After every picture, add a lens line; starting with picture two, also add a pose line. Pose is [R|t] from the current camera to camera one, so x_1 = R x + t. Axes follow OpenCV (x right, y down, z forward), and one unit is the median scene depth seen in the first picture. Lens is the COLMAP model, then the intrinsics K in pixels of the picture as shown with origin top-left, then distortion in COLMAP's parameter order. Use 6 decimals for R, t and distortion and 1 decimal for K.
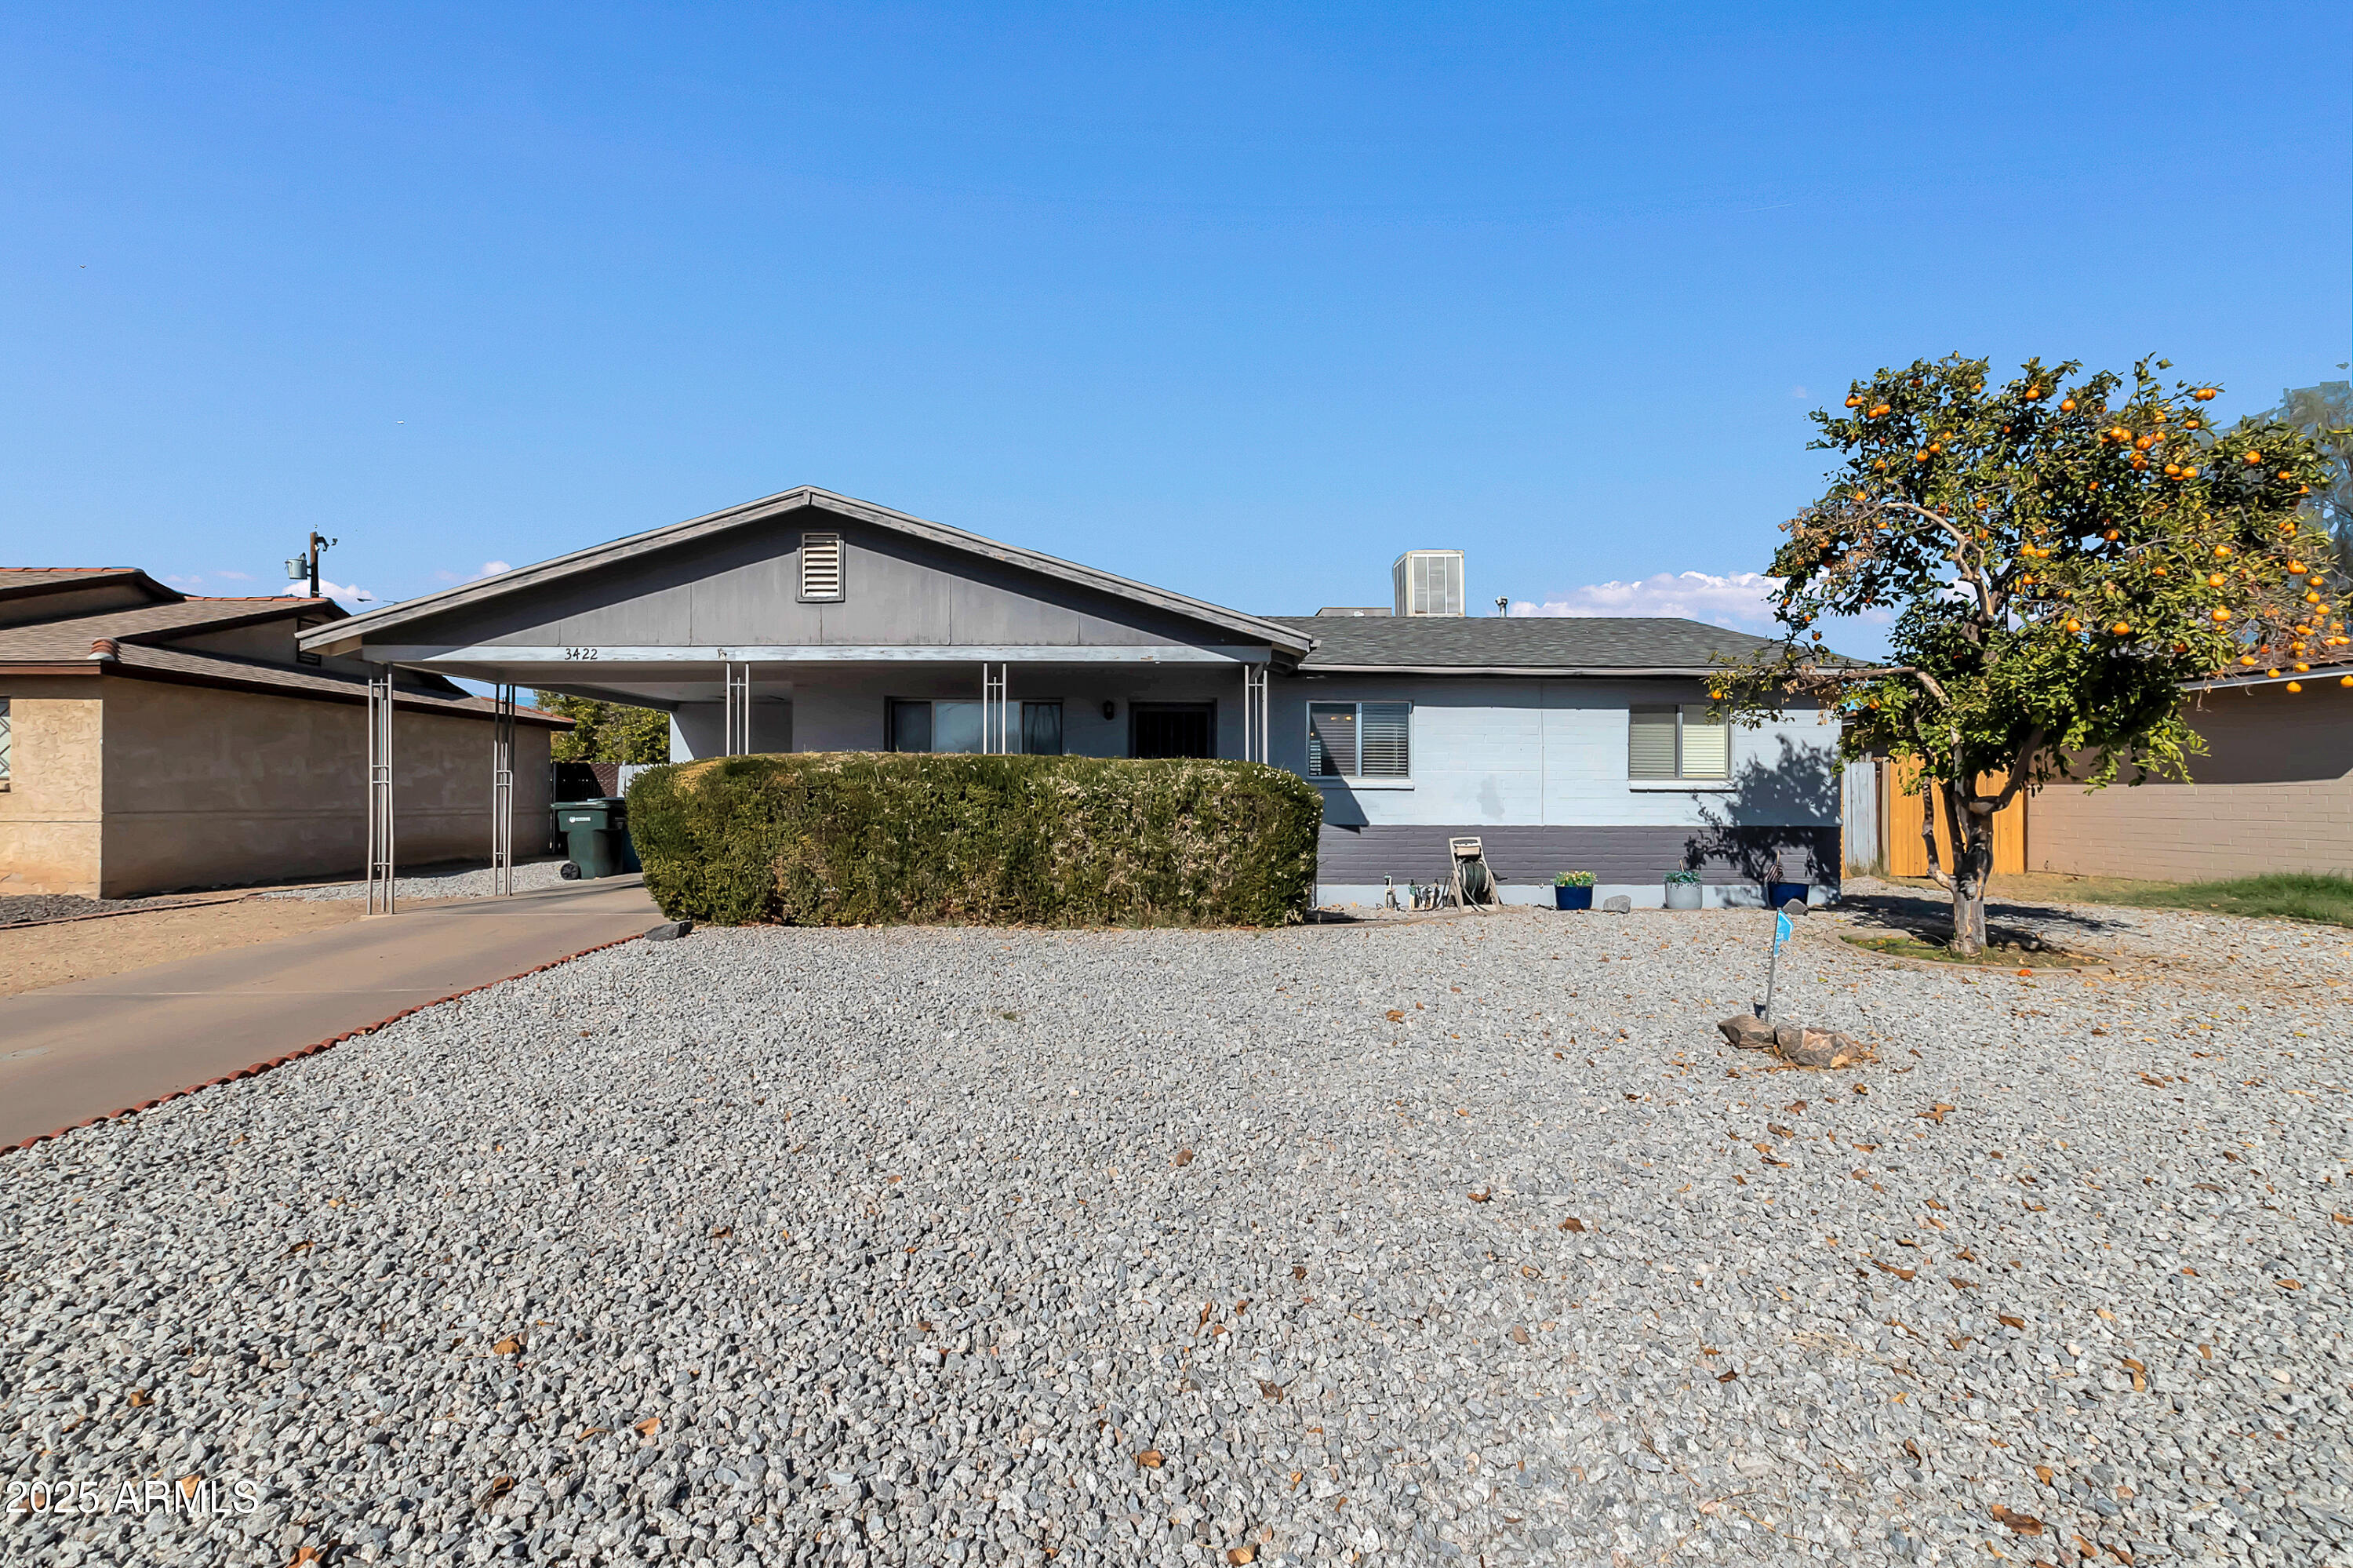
lens RADIAL K [[1017.9, 0, 1176.1], [0, 1017.9, 788.6], [0, 0, 1]] dist [0.004946, -0.001000]
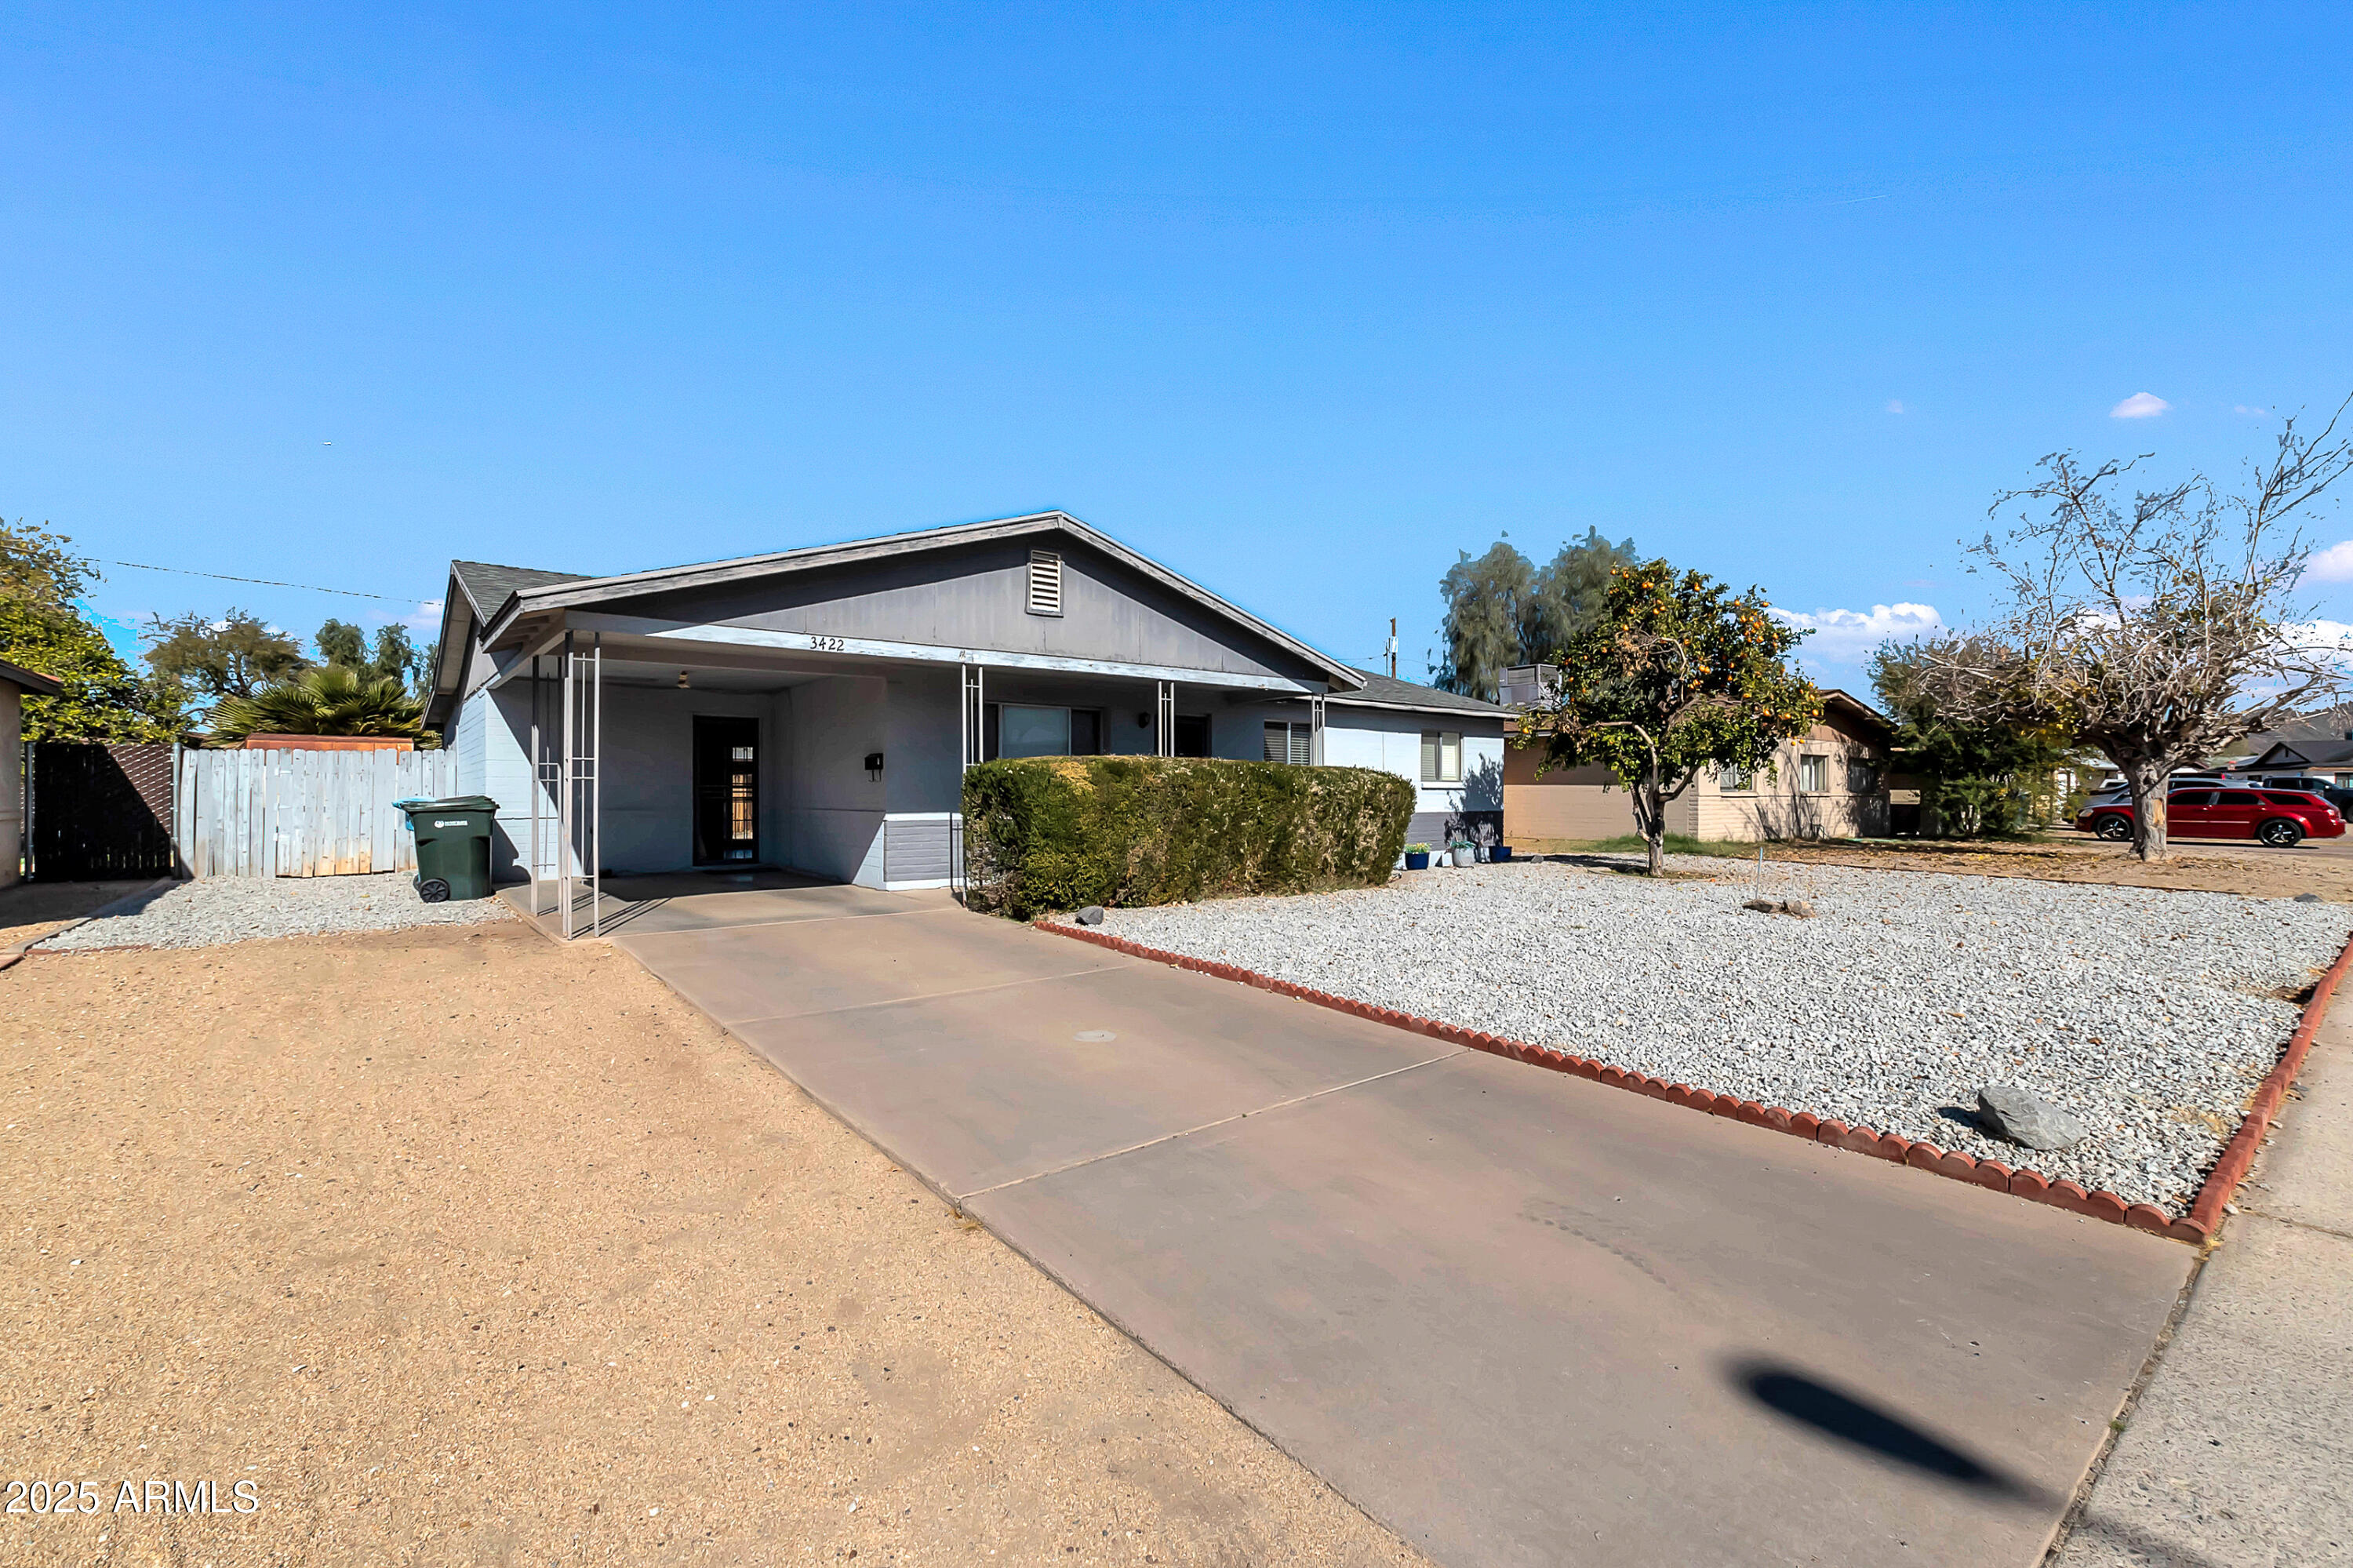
lens RADIAL K [[1017.9, 0, 1173.2], [0, 1017.9, 789.8], [0, 0, 1]] dist [0.004946, -0.001000]
pose [[0.787755, 0.000118, 0.615988, -0.910878], [-0.004529, 0.999974, 0.005599, -0.003365], [-0.615972, -0.007200, 0.787735, 0.056525]]
